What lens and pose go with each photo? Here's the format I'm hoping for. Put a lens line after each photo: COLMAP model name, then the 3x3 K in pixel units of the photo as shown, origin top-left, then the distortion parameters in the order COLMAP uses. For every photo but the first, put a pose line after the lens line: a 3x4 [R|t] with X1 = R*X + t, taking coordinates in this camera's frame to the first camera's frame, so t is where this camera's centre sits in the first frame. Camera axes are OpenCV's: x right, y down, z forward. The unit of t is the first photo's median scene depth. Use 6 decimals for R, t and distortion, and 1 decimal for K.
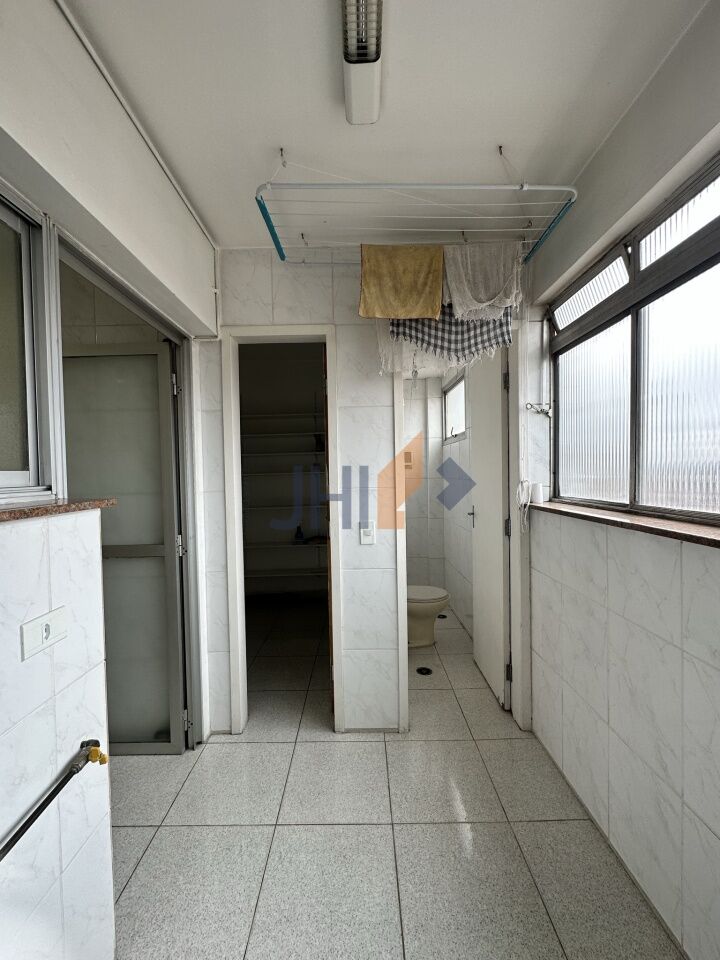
lens RADIAL K [[380.7, 0, 361.4], [0, 380.7, 482.3], [0, 0, 1]] dist [-0.003346, 0.000347]
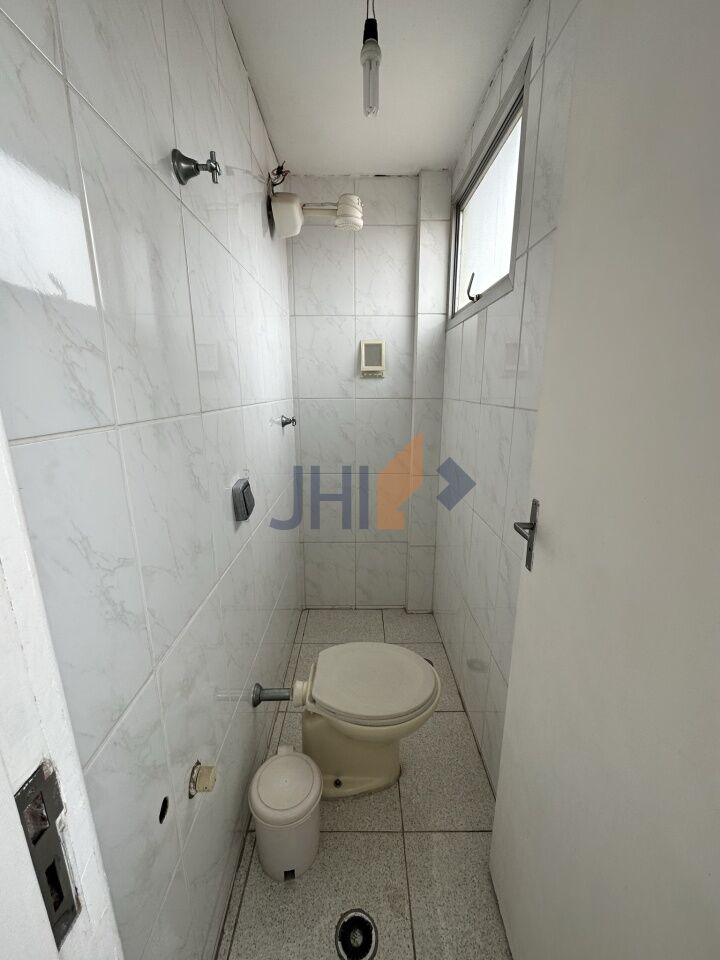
lens RADIAL K [[380.7, 0, 358.4], [0, 380.7, 480.7], [0, 0, 1]] dist [-0.003346, 0.000347]
pose [[0.999826, 0.018557, 0.001700, 0.106580], [-0.018492, 0.976767, 0.213506, -0.011031], [0.002302, -0.213501, 0.976940, 0.493070]]
